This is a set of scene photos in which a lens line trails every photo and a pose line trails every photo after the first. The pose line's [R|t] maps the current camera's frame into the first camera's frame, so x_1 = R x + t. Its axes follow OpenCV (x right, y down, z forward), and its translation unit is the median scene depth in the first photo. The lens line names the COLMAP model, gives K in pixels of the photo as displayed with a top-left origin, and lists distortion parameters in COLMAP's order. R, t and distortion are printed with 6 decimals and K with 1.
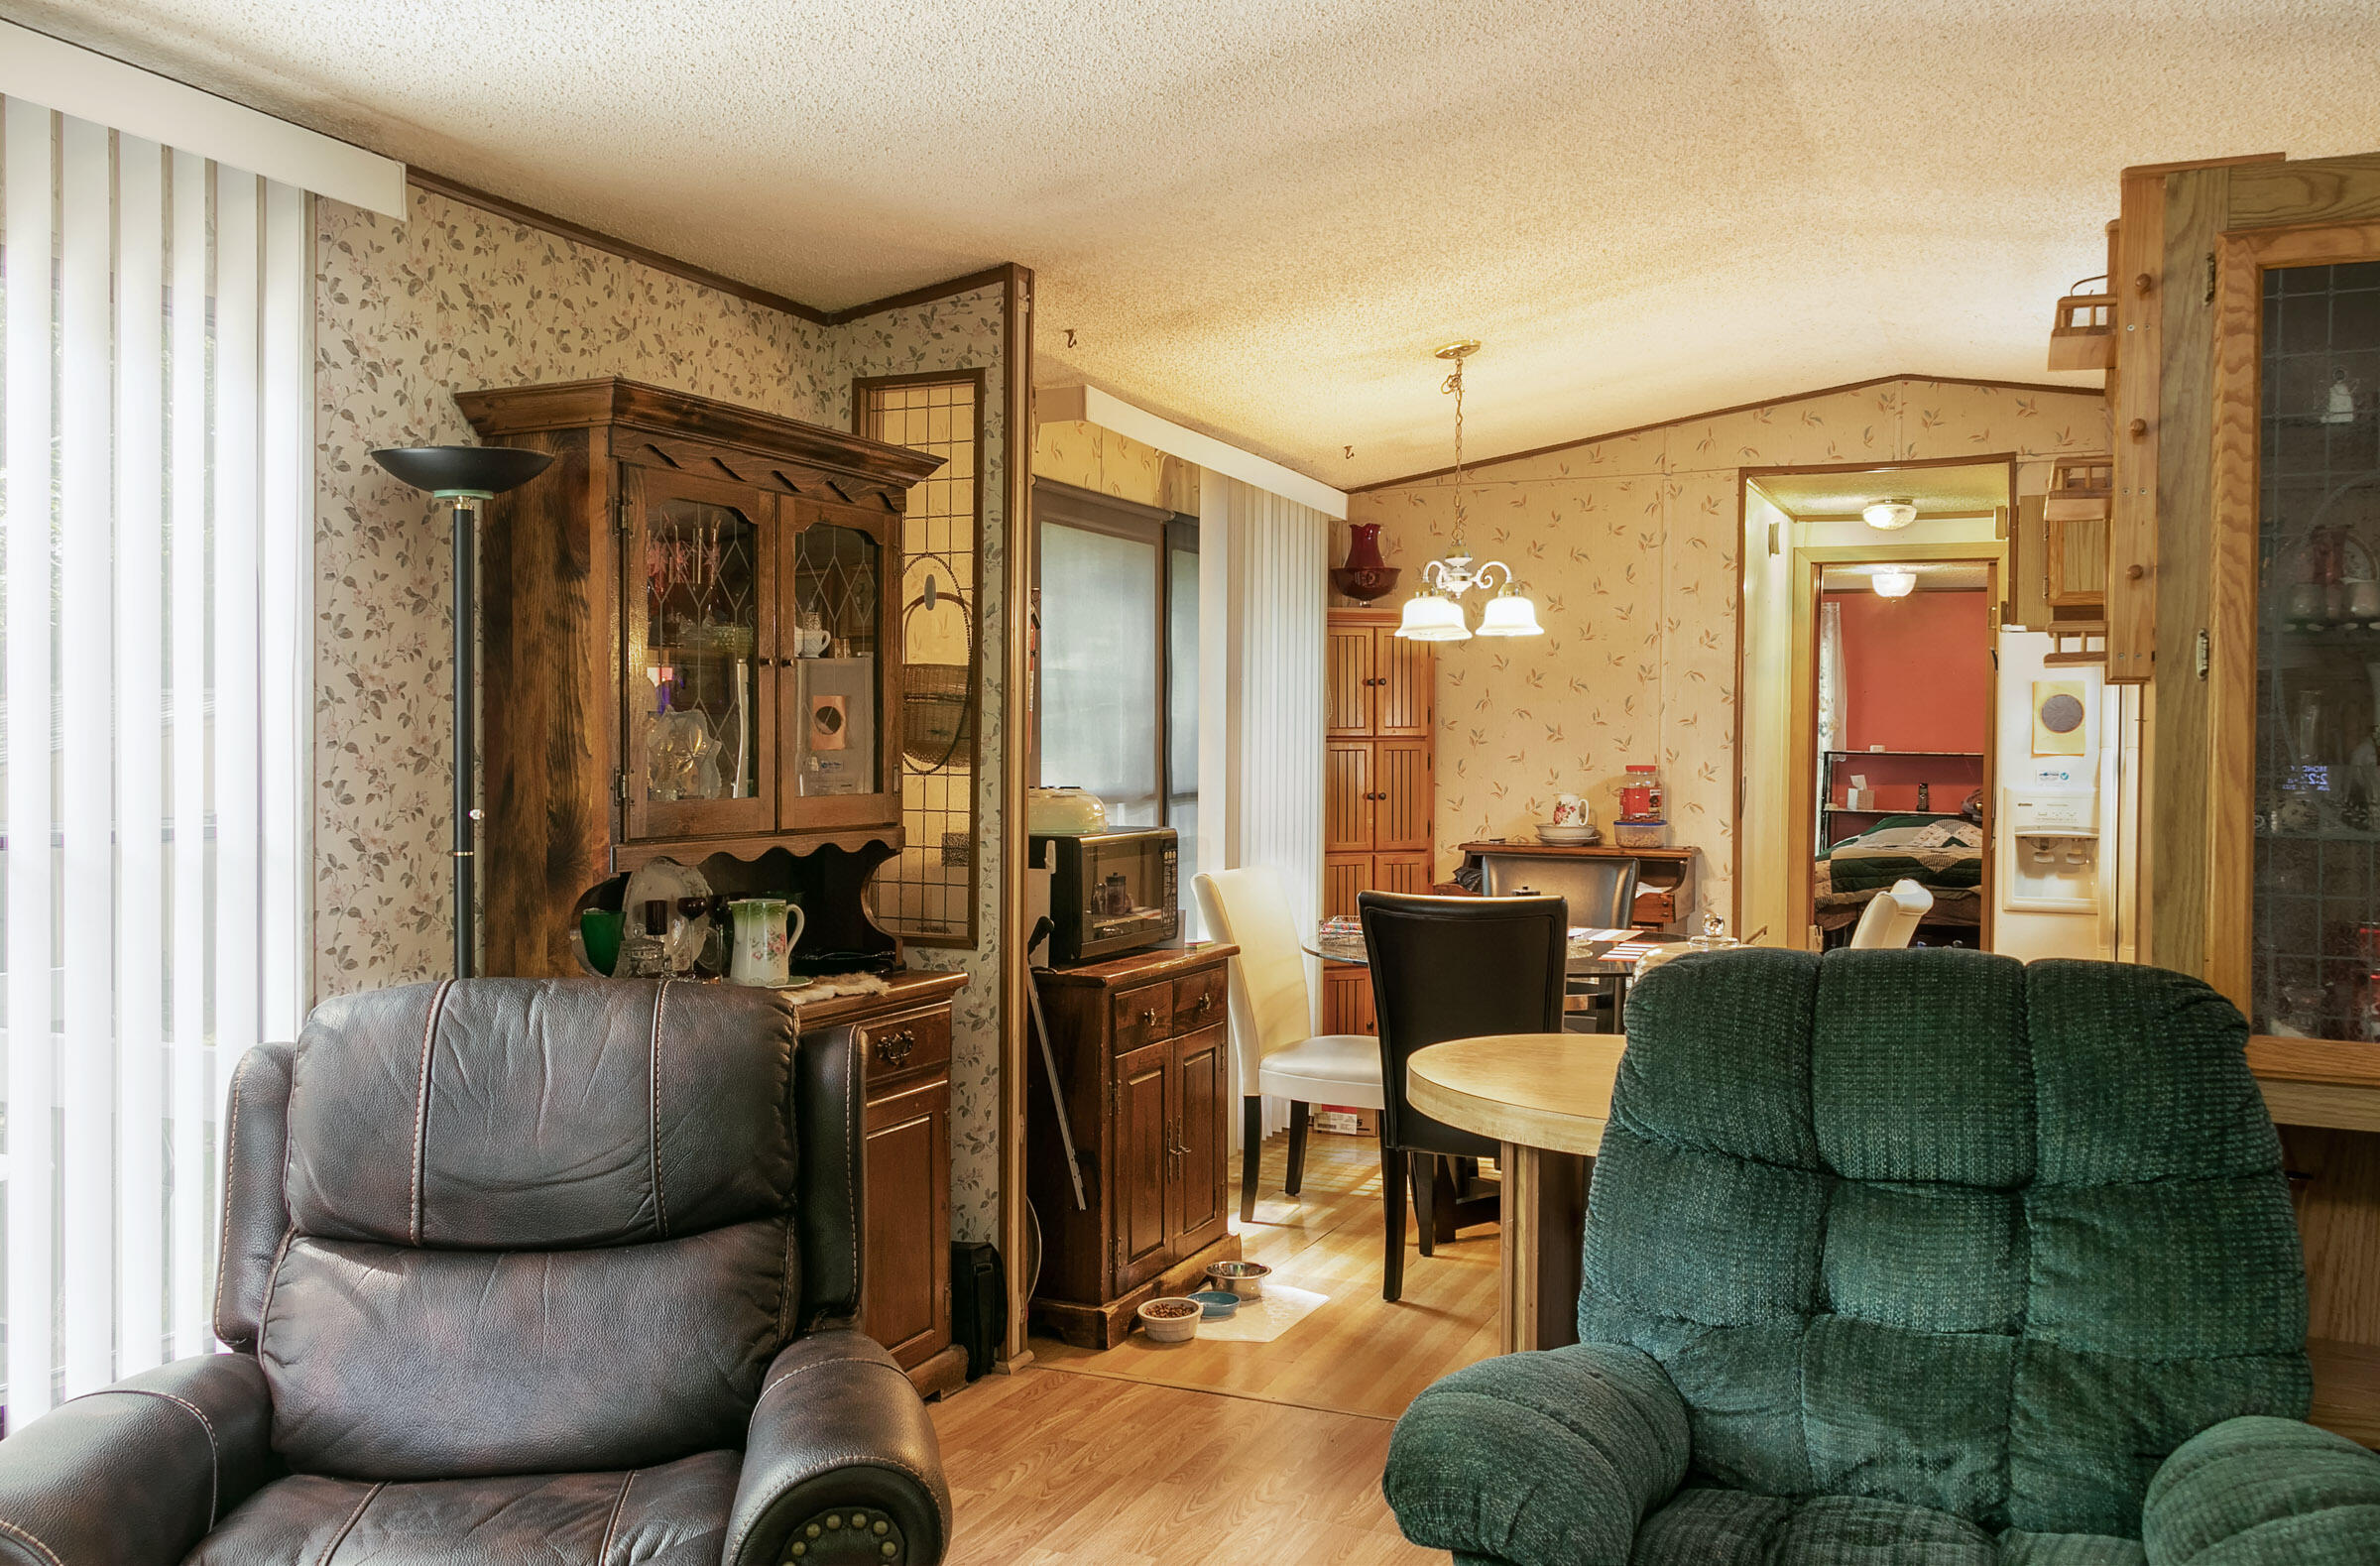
lens RADIAL K [[2005.0, 0, 1189.2], [0, 2005.0, 778.7], [0, 0, 1]] dist [0.007855, 0.006195]
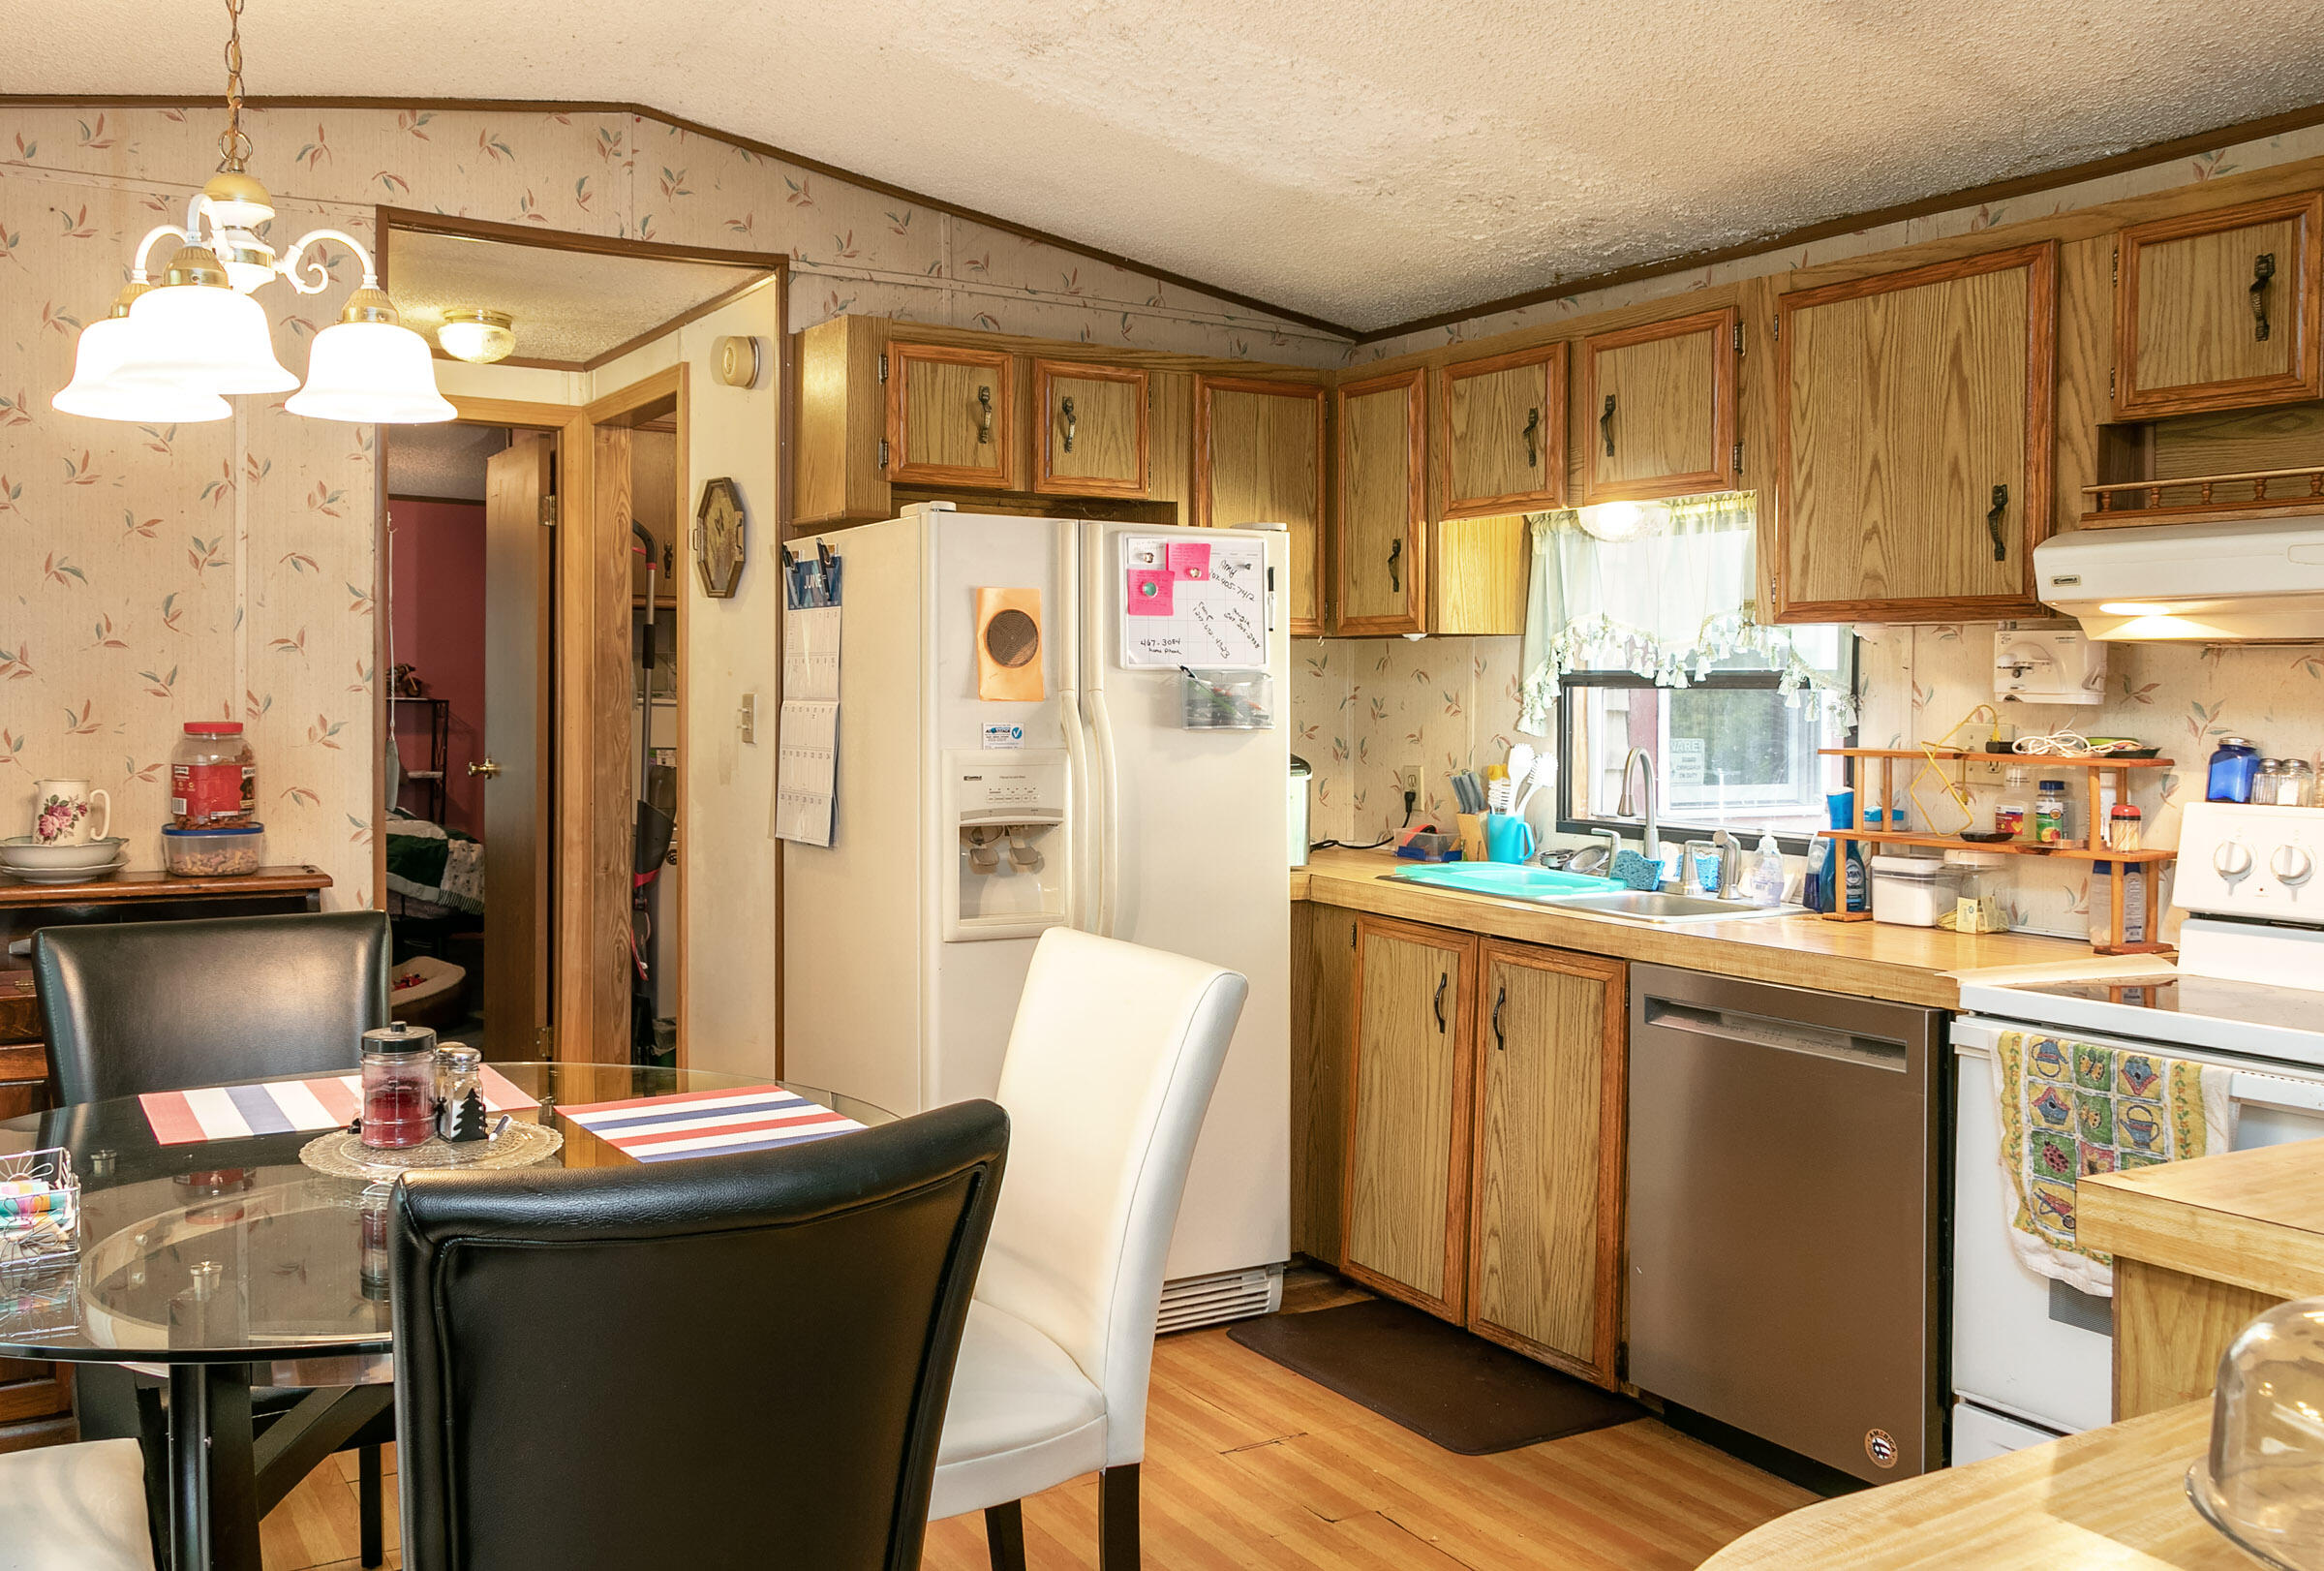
lens RADIAL K [[1957.9, 0, 1132.6], [0, 1957.9, 698.8], [0, 0, 1]] dist [0.007855, 0.006195]
pose [[0.595422, -0.006586, 0.803386, -0.051129], [0.012408, 0.999923, -0.000998, -0.009602], [-0.803318, 0.010563, 0.595457, 0.488999]]
